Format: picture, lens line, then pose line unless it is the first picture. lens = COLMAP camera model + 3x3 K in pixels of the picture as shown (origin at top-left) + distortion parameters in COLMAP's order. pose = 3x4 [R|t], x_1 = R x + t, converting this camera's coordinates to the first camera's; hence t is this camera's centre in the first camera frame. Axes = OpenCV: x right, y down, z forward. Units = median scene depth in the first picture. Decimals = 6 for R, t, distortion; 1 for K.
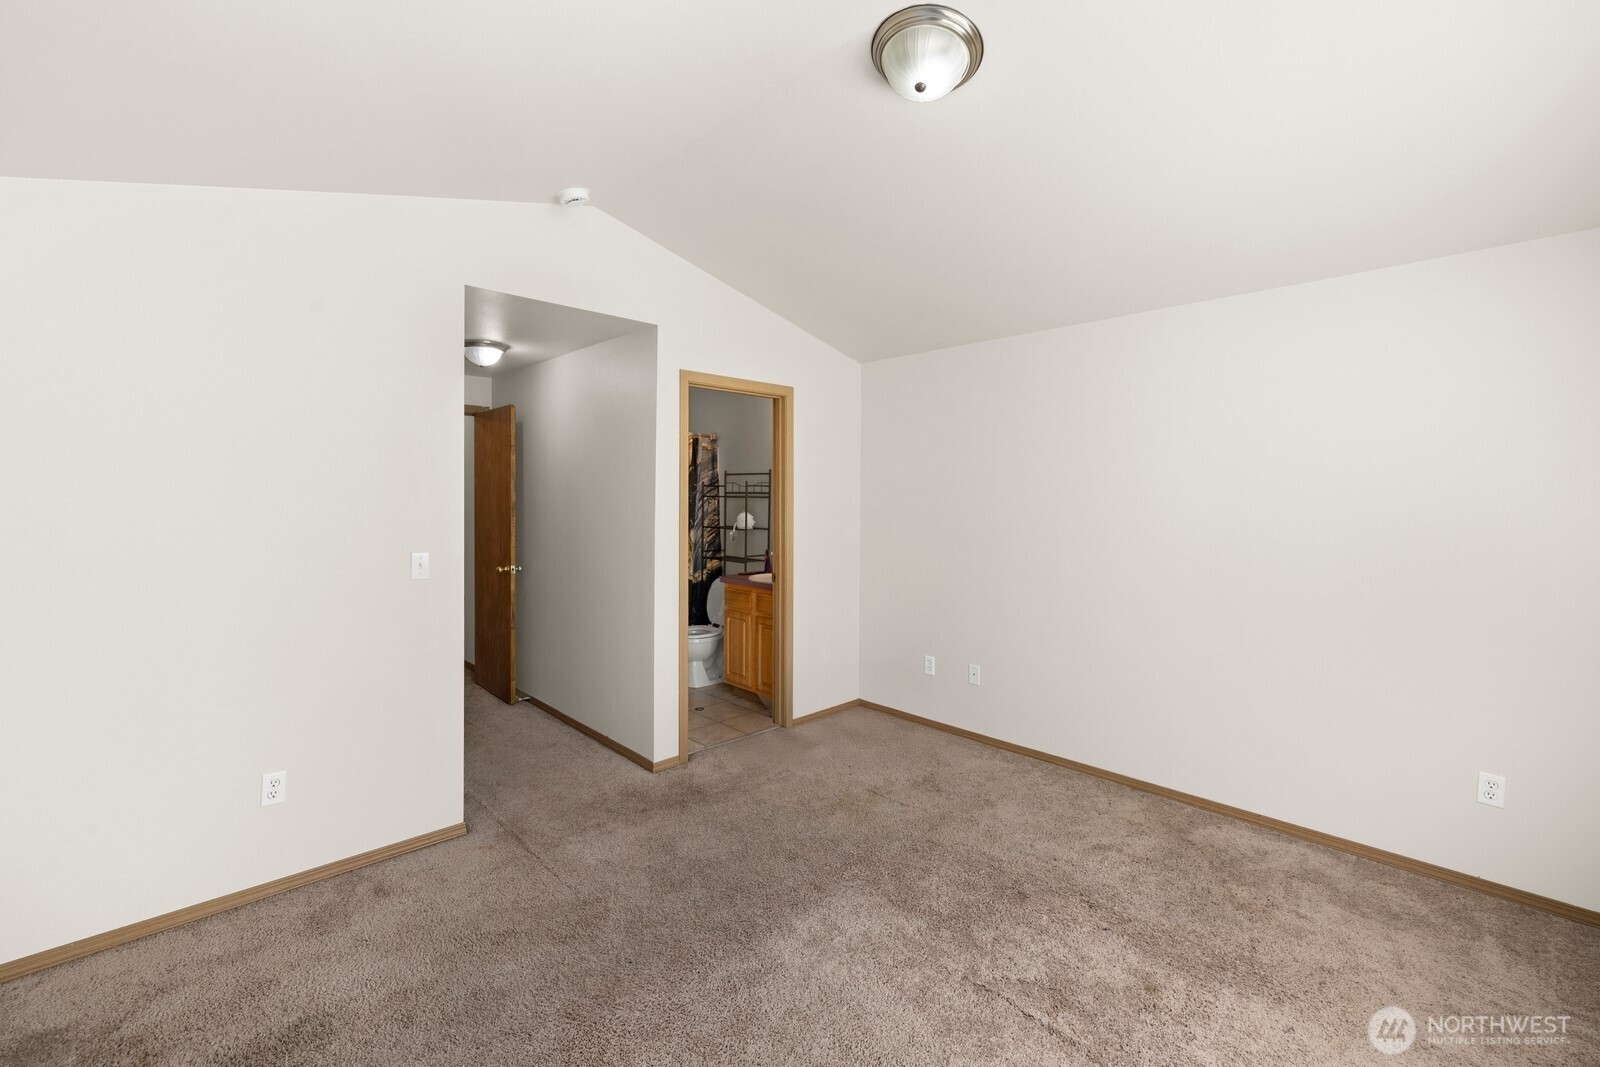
lens RADIAL K [[667.5, 0, 800.0], [0, 667.5, 521.8], [0, 0, 1]] dist [0.000444, 0.000302]
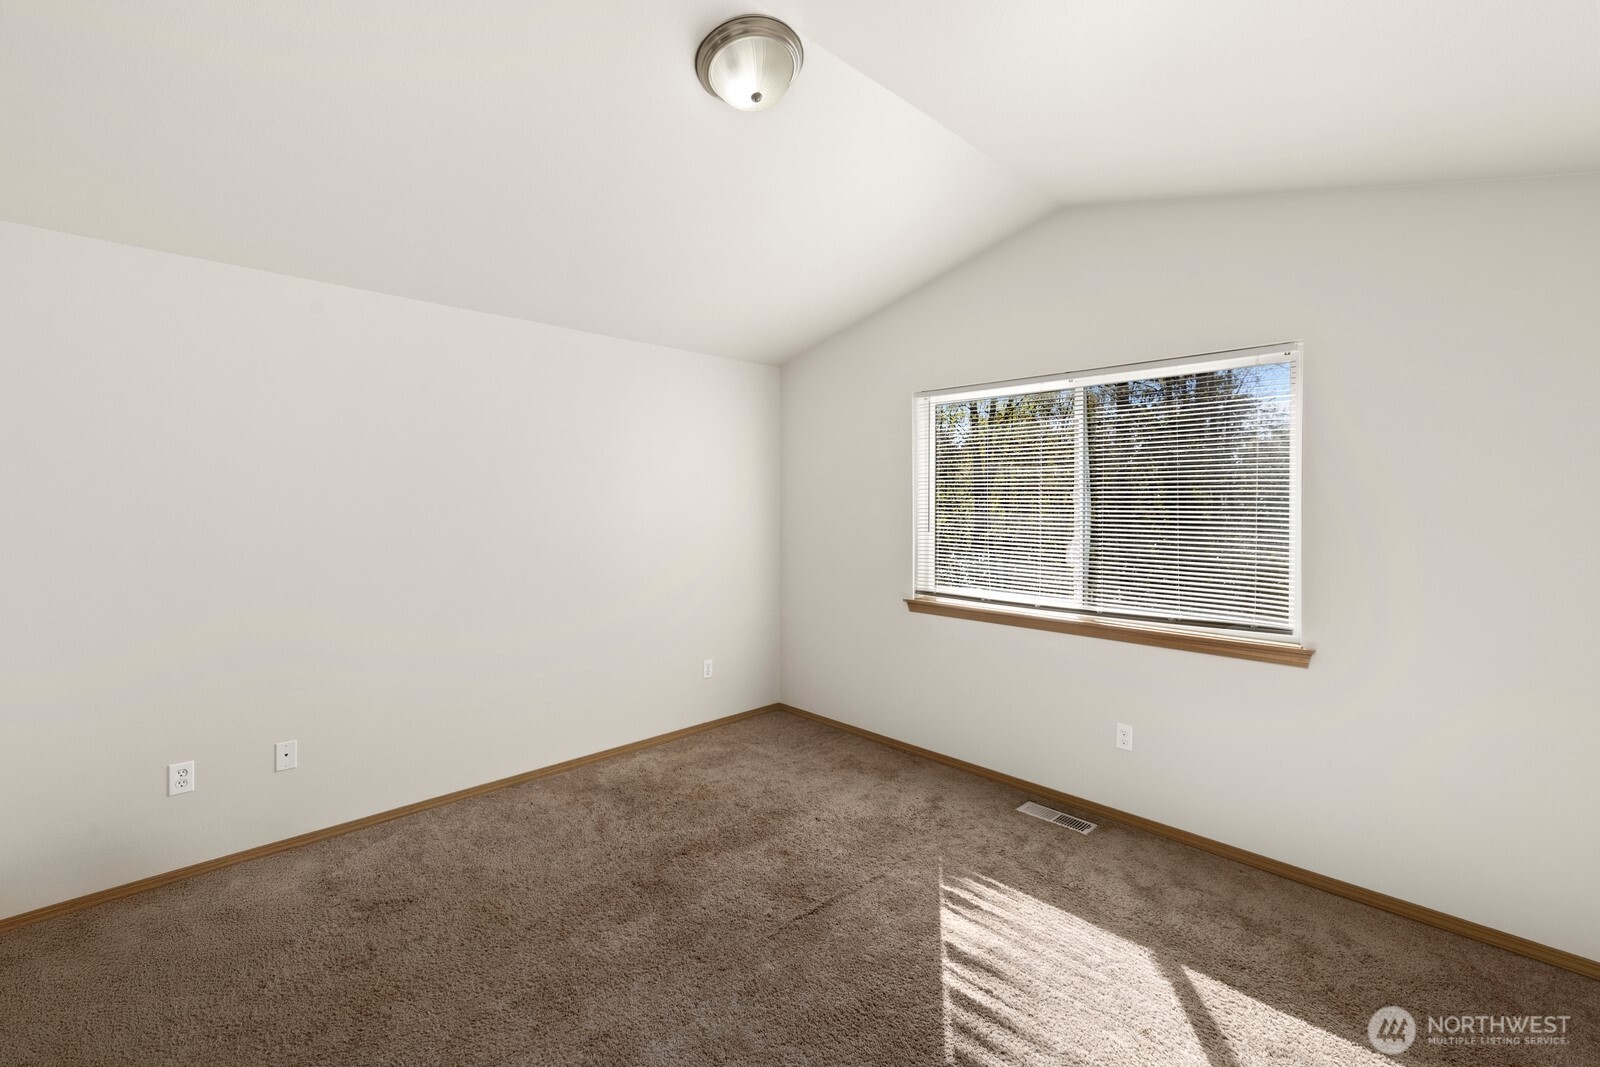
lens RADIAL K [[667.5, 0, 800.0], [0, 667.5, 521.8], [0, 0, 1]] dist [0.000444, 0.000302]
pose [[-0.010776, -0.030703, 0.999470, -0.643842], [0.024283, 0.999226, 0.030957, -0.024258], [-0.999647, 0.024604, -0.010022, 0.735926]]
